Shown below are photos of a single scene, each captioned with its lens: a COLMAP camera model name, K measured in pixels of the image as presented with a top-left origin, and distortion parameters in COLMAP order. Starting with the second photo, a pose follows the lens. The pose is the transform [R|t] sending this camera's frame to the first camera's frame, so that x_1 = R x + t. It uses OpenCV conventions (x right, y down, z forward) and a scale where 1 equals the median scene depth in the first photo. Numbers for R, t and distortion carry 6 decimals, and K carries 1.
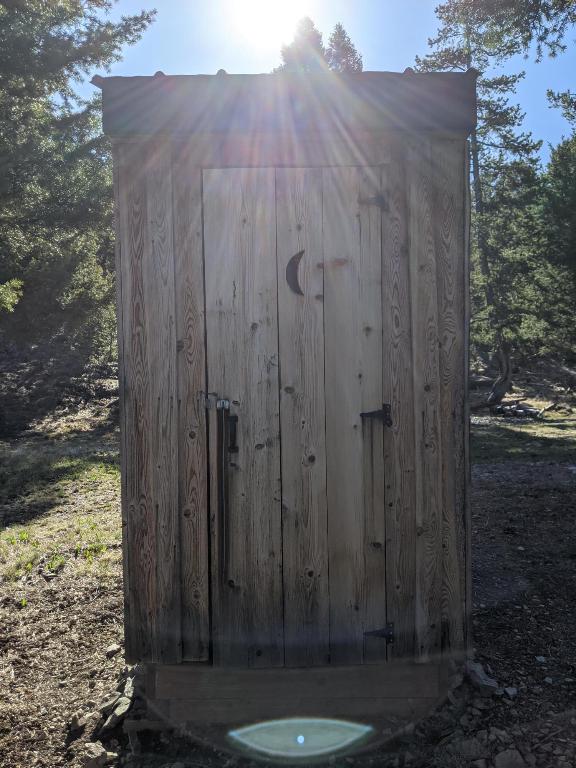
lens RADIAL K [[602.6, 0, 288.0], [0, 602.6, 384.0], [0, 0, 1]] dist [-0.001801, -0.005977]
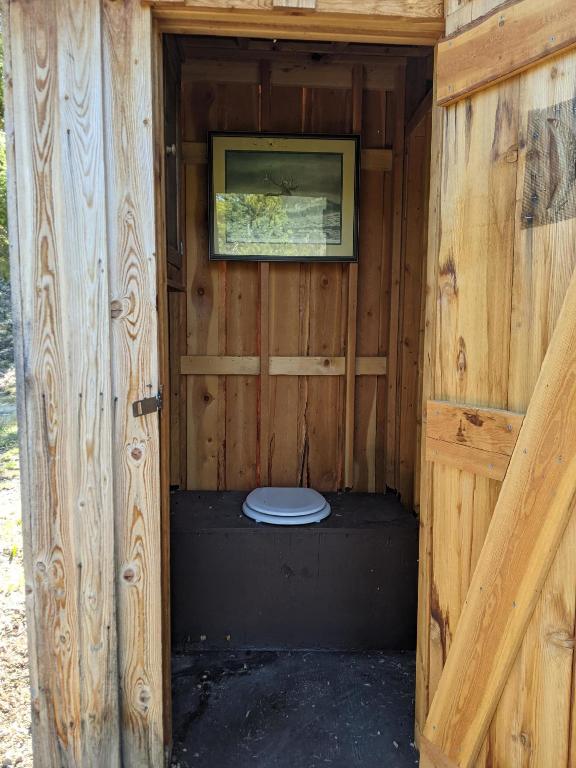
lens RADIAL K [[602.6, 0, 288.0], [0, 602.6, 384.0], [0, 0, 1]] dist [-0.001801, -0.005977]
pose [[0.999123, 0.014897, 0.039123, -0.027597], [-0.017922, 0.996781, 0.078145, -0.038548], [-0.037833, -0.078777, 0.996174, 0.378843]]
